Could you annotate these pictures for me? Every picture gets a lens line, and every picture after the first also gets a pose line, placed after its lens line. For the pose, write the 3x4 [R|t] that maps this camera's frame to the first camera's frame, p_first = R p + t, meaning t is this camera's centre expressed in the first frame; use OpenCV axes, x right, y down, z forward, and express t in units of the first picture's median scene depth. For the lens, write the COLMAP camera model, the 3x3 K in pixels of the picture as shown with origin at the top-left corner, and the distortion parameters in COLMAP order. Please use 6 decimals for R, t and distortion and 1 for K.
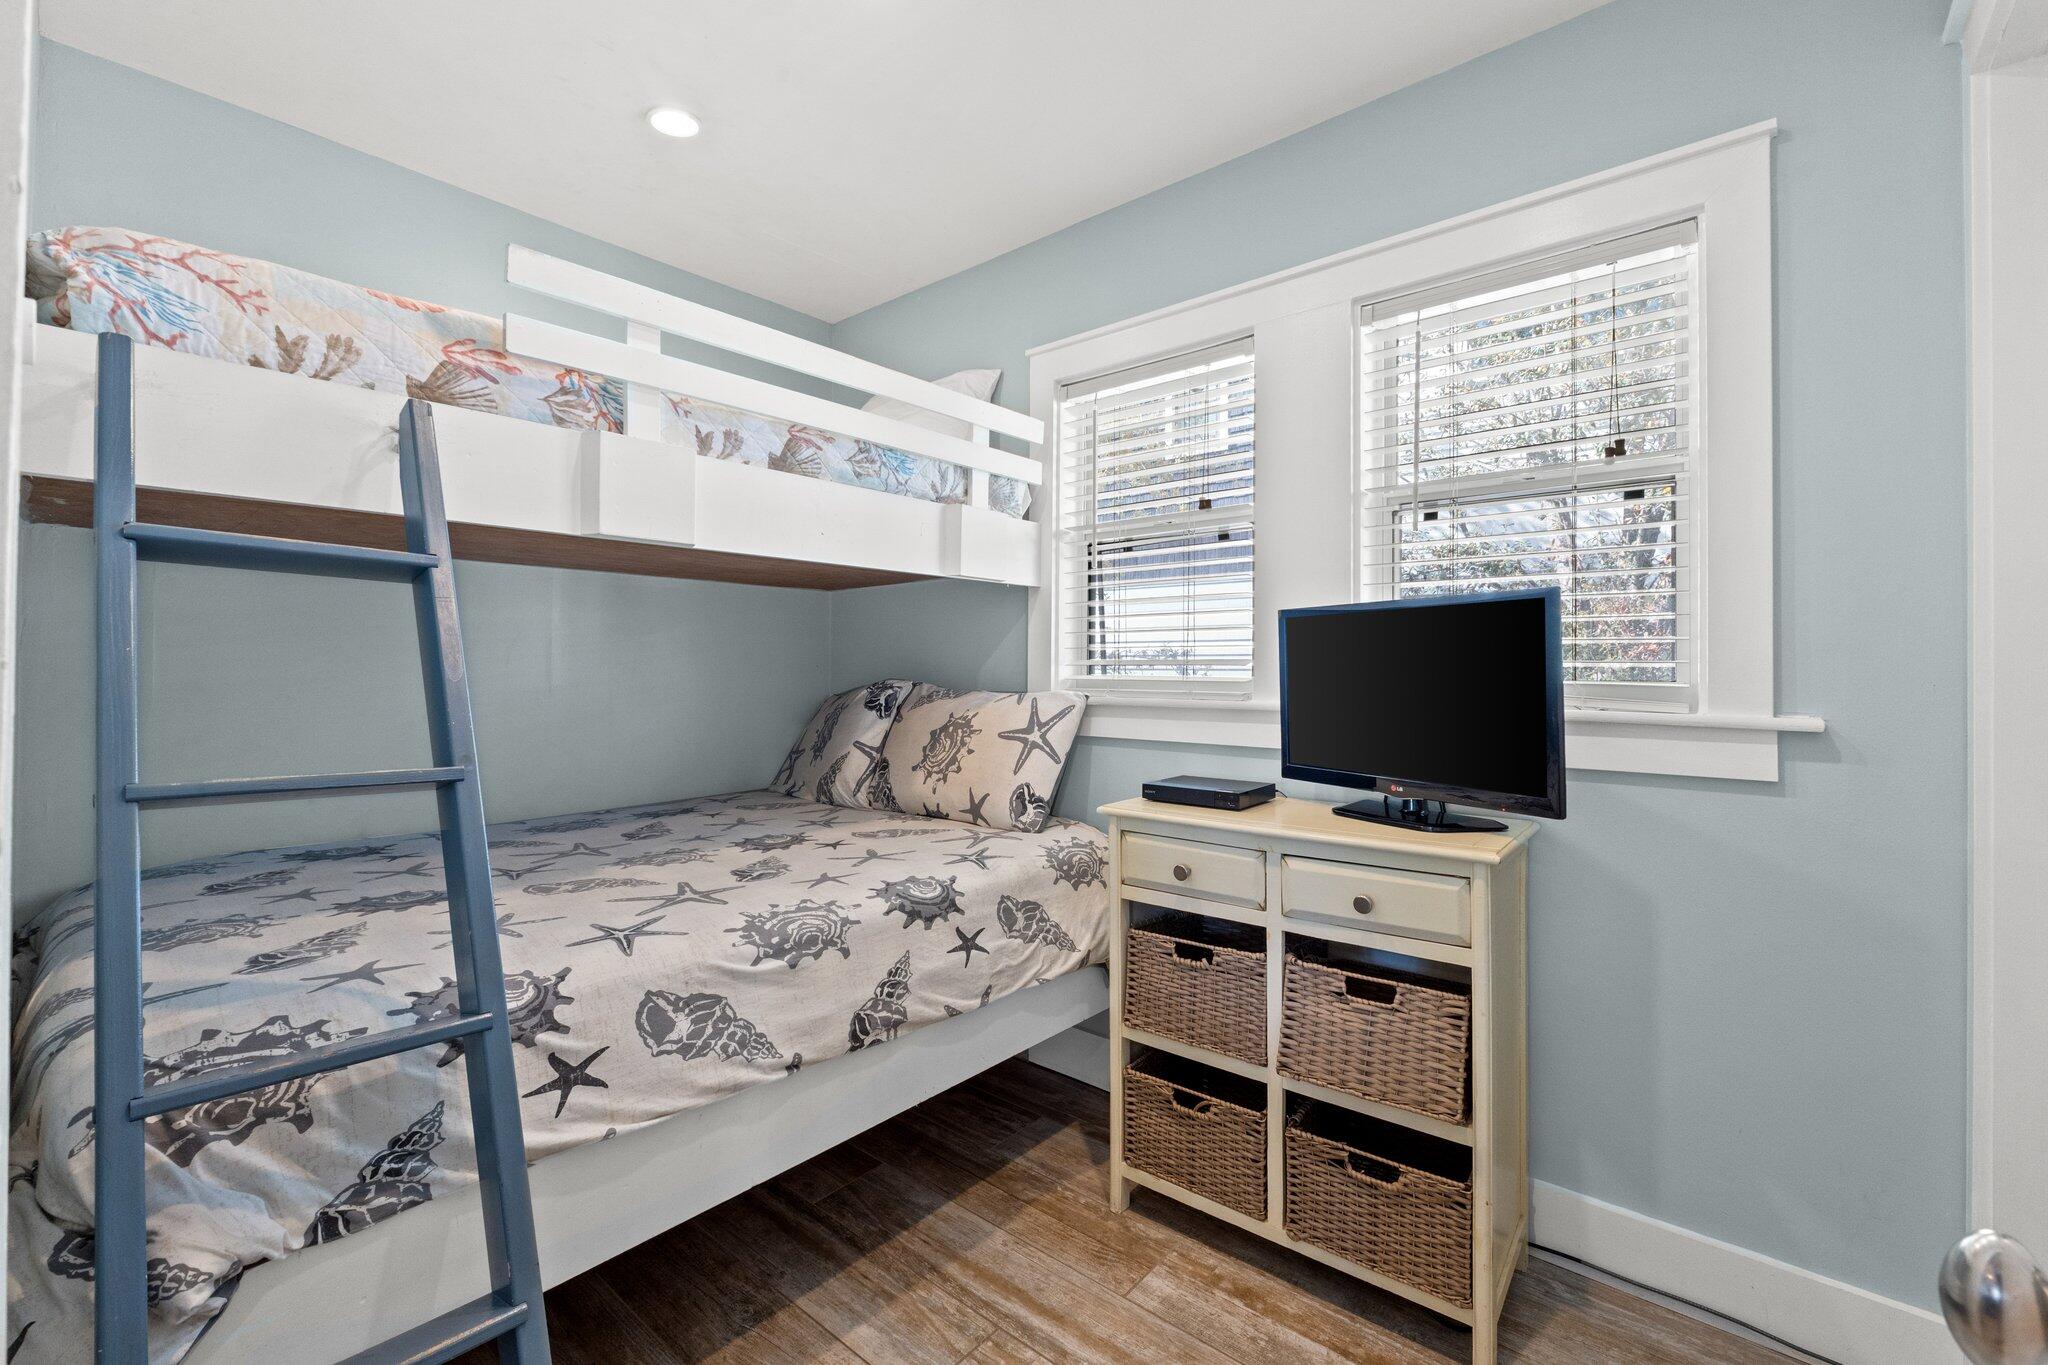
lens RADIAL K [[861.1, 0, 1027.0], [0, 861.1, 651.0], [0, 0, 1]] dist [-0.009623, -0.000002]
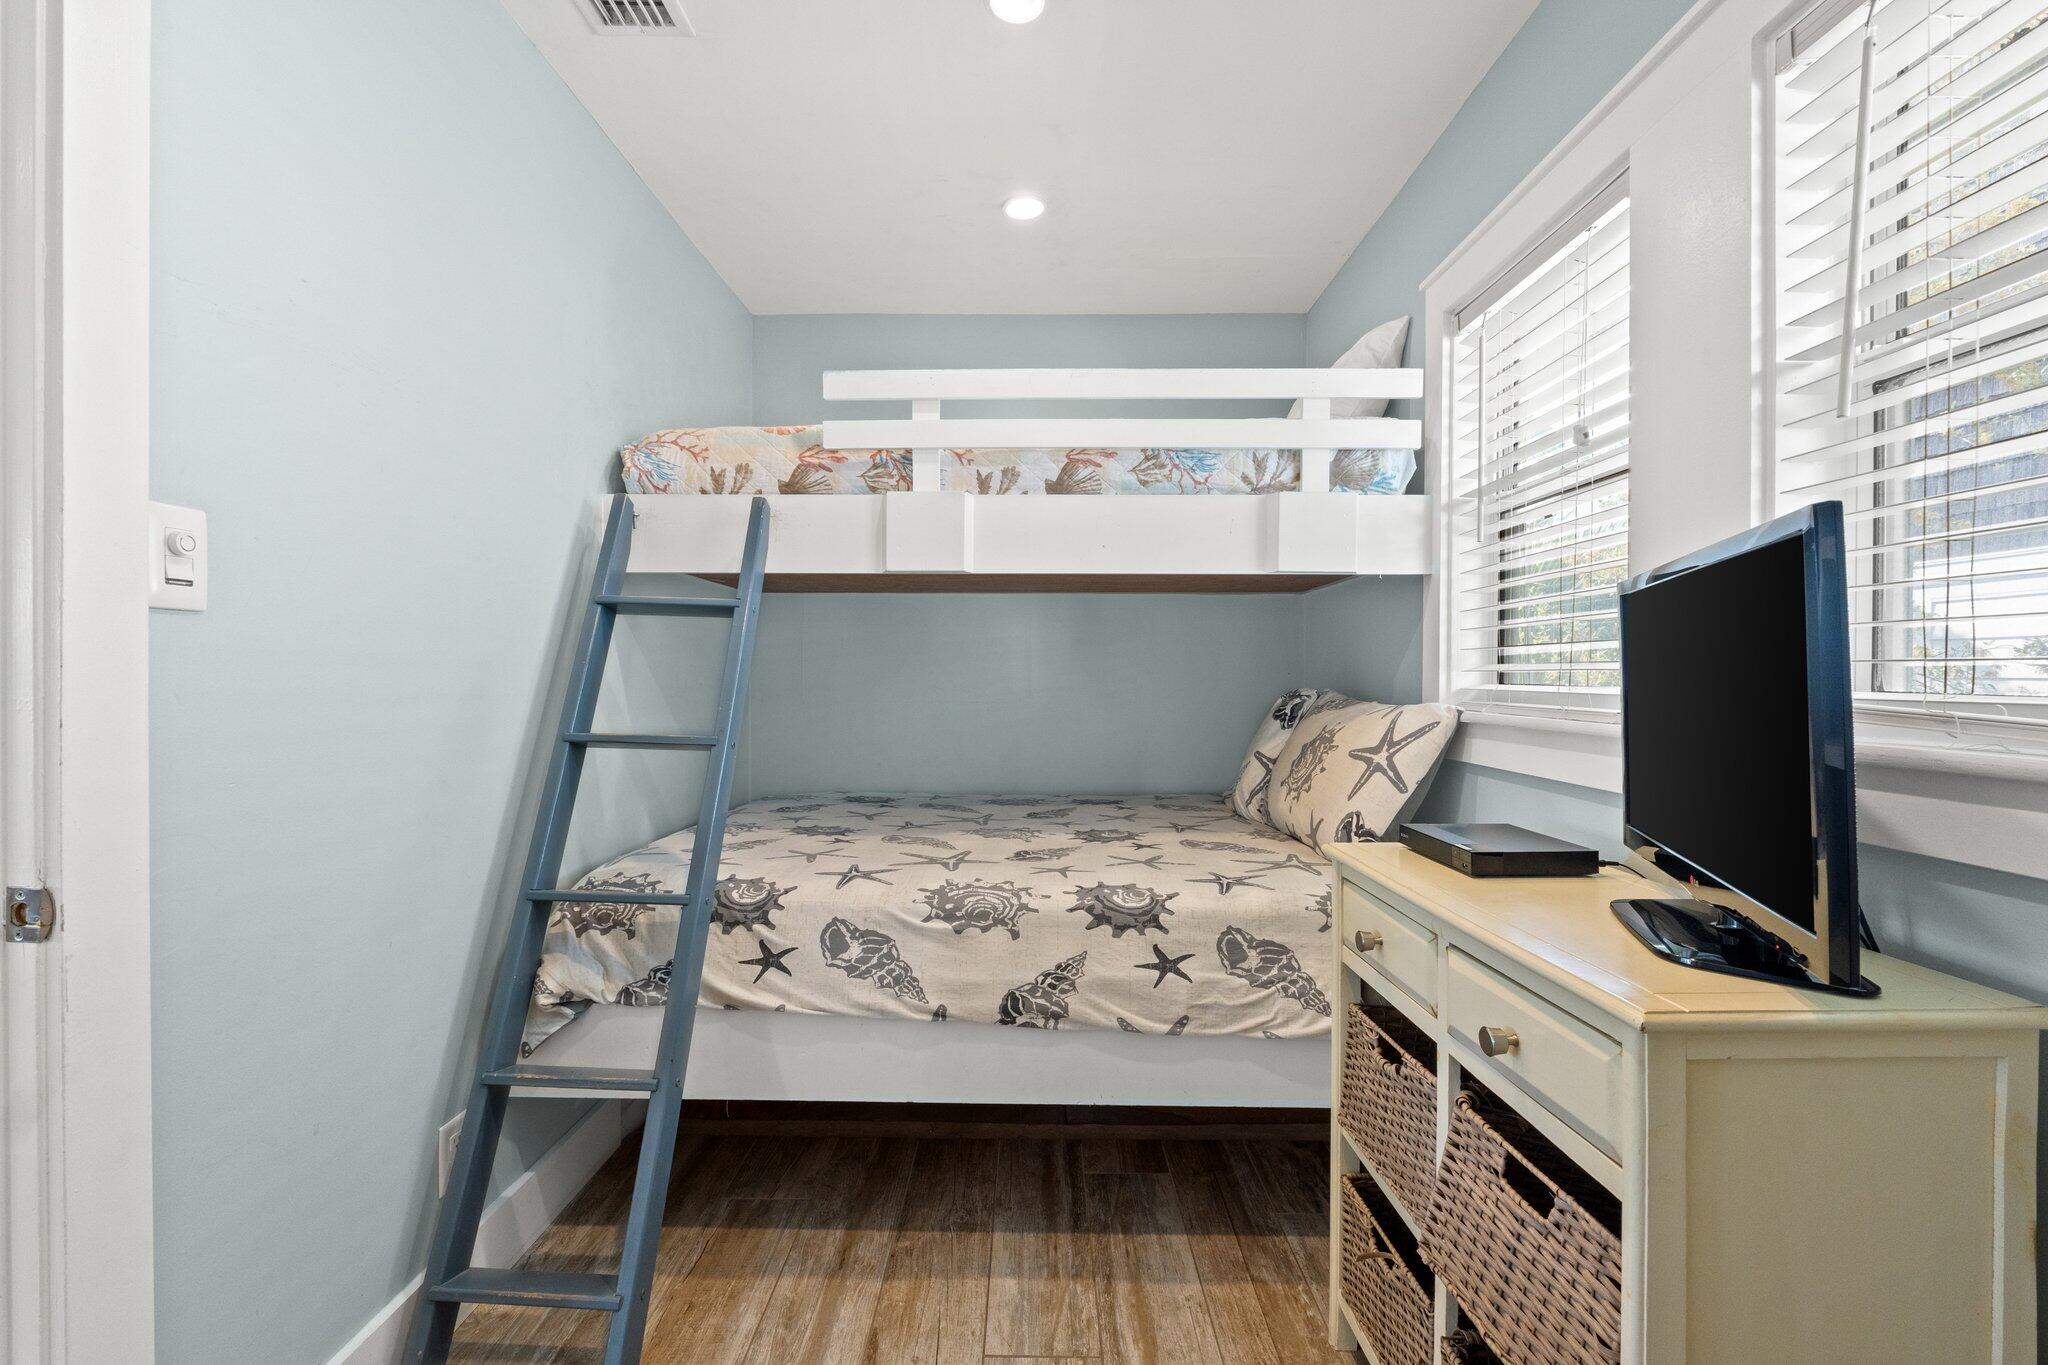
lens RADIAL K [[858.7, 0, 1020.6], [0, 858.7, 669.9], [0, 0, 1]] dist [-0.007859, 0.000384]
pose [[0.642092, -0.003632, -0.766619, 0.608418], [0.012537, 0.999905, 0.005763, 0.008806], [0.766525, -0.013311, 0.642076, 0.301353]]
